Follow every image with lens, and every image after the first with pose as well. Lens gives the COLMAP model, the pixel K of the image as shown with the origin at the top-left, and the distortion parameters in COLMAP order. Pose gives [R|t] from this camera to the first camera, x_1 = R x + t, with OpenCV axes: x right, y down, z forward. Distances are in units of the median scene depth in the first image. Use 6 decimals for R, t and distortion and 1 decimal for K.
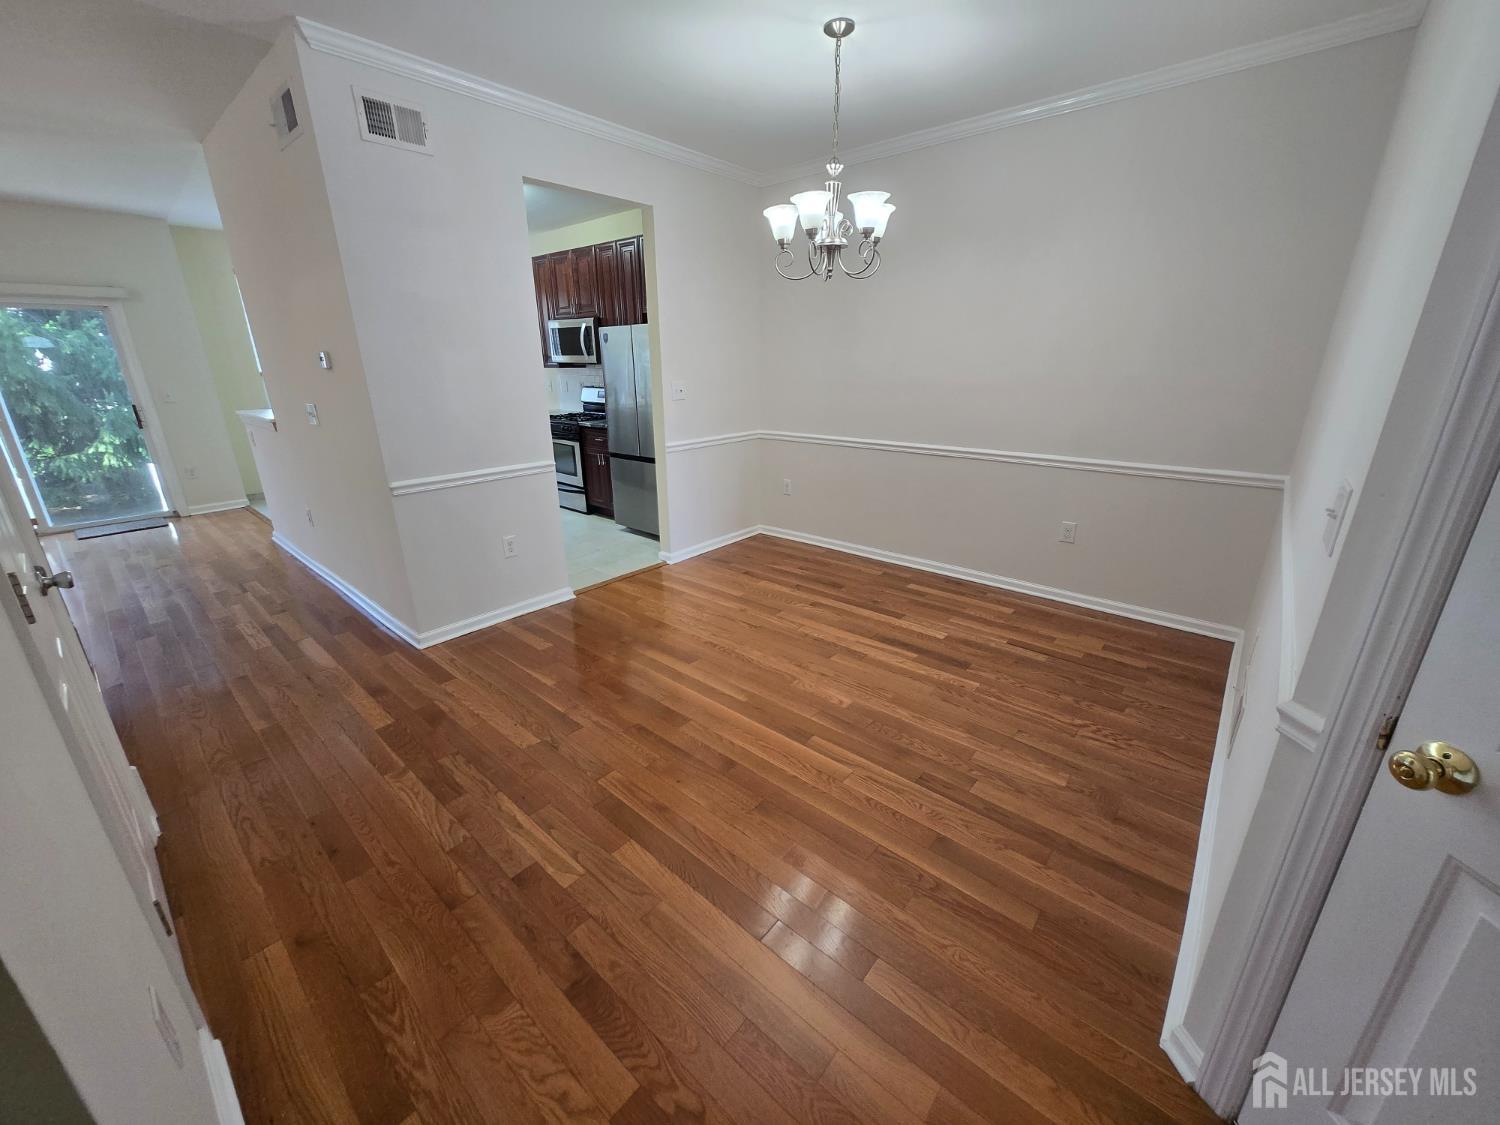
lens RADIAL K [[586.0, 0, 745.7], [0, 586.0, 570.3], [0, 0, 1]] dist [-0.000362, -0.001543]
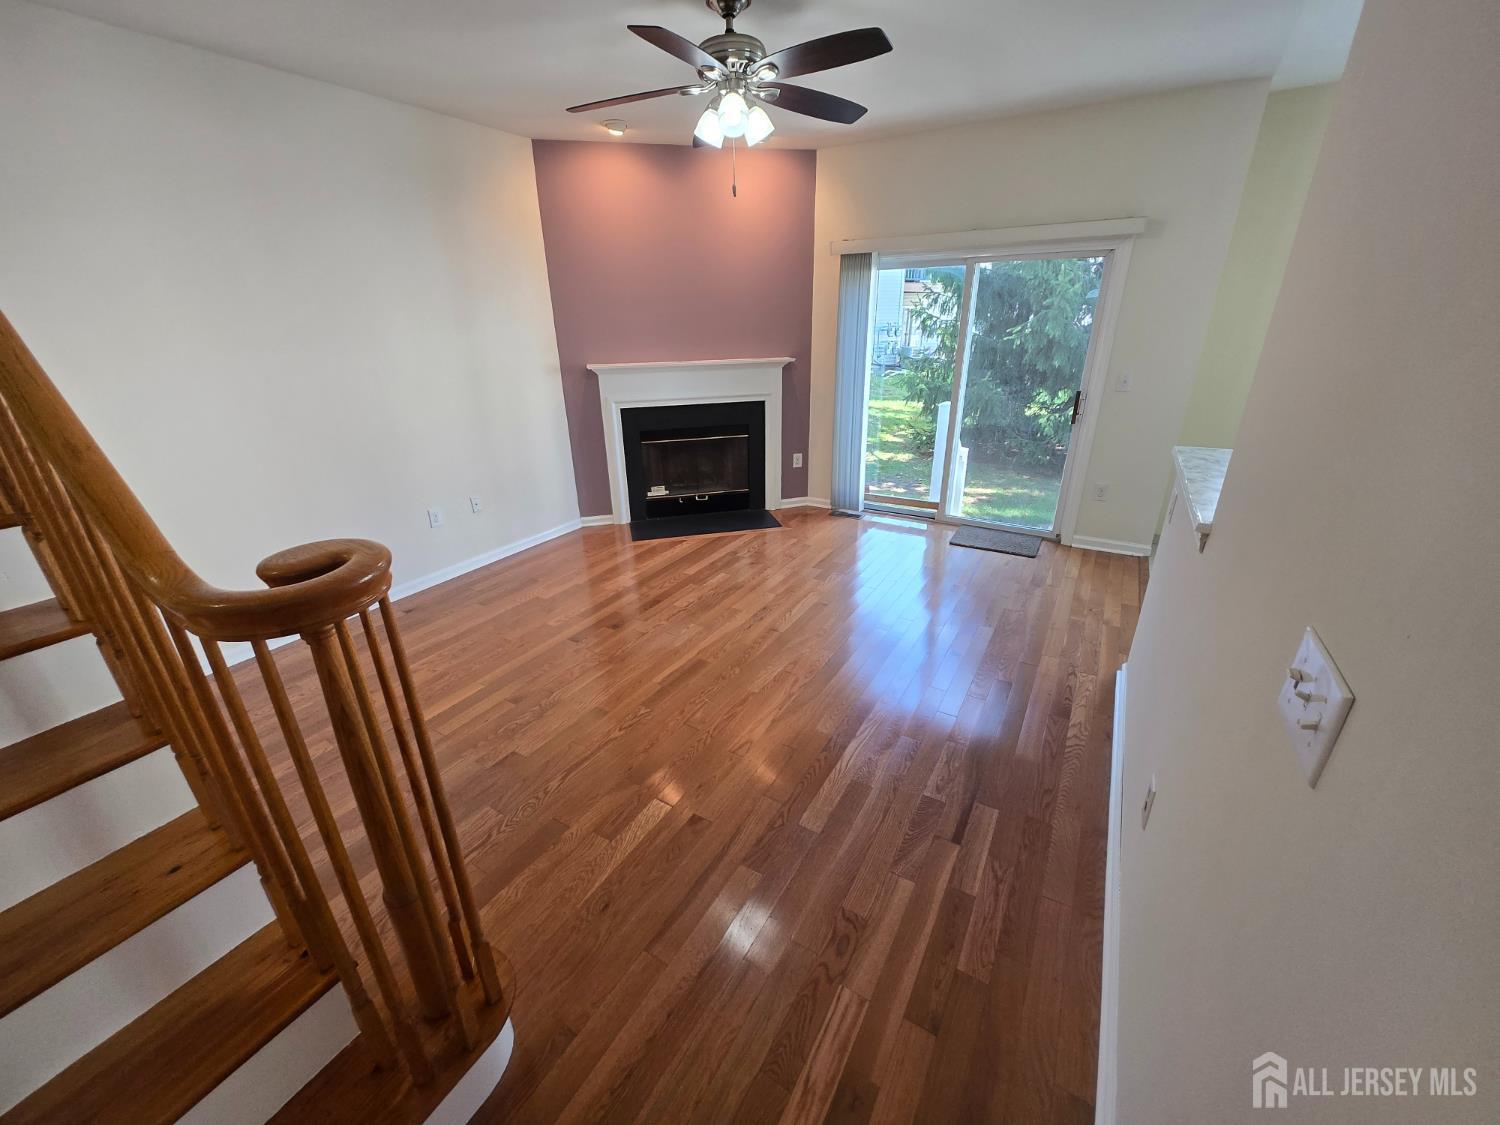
lens RADIAL K [[586.0, 0, 745.1], [0, 586.0, 557.0], [0, 0, 1]] dist [-0.000362, -0.001543]
pose [[0.166157, 0.379343, -0.910215, -0.512324], [-0.304050, 0.897781, 0.318658, -0.276500], [0.938054, 0.223803, 0.264512, 0.633081]]
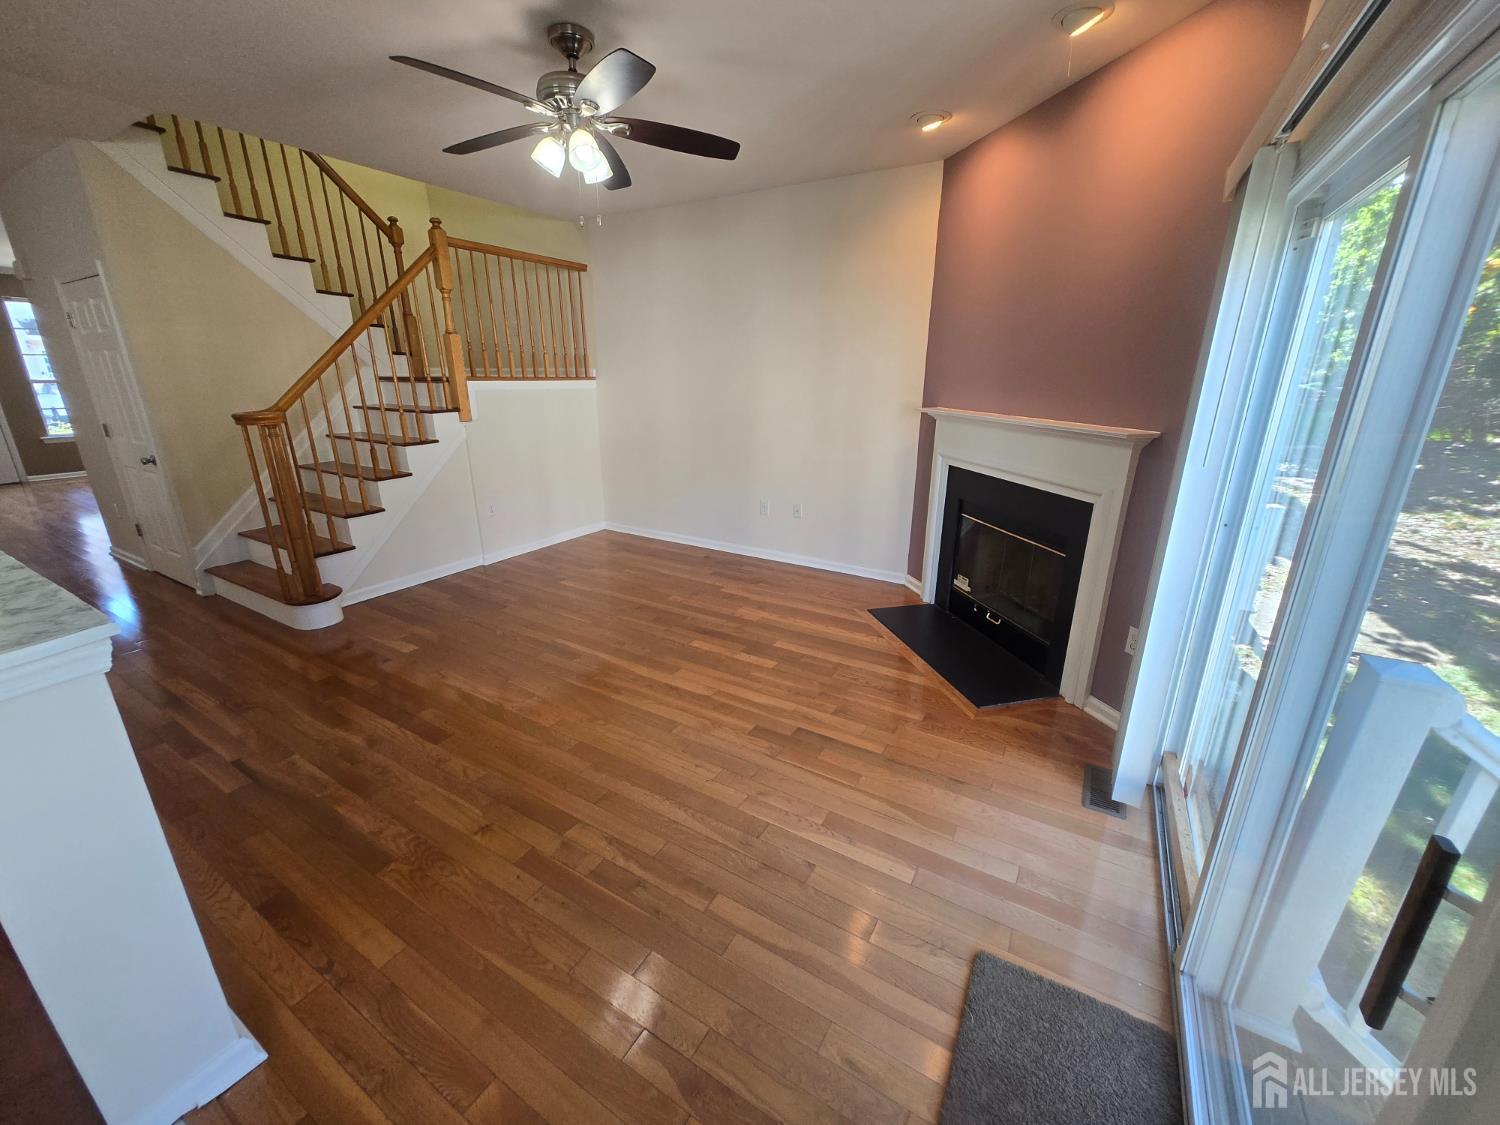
lens RADIAL K [[586.0, 0, 757.9], [0, 586.0, 562.4], [0, 0, 1]] dist [-0.000362, -0.001543]
pose [[-0.983183, 0.062304, -0.171669, -1.268994], [-0.054331, 0.797658, 0.600658, -0.514970], [0.174357, 0.599884, -0.780858, 1.414571]]
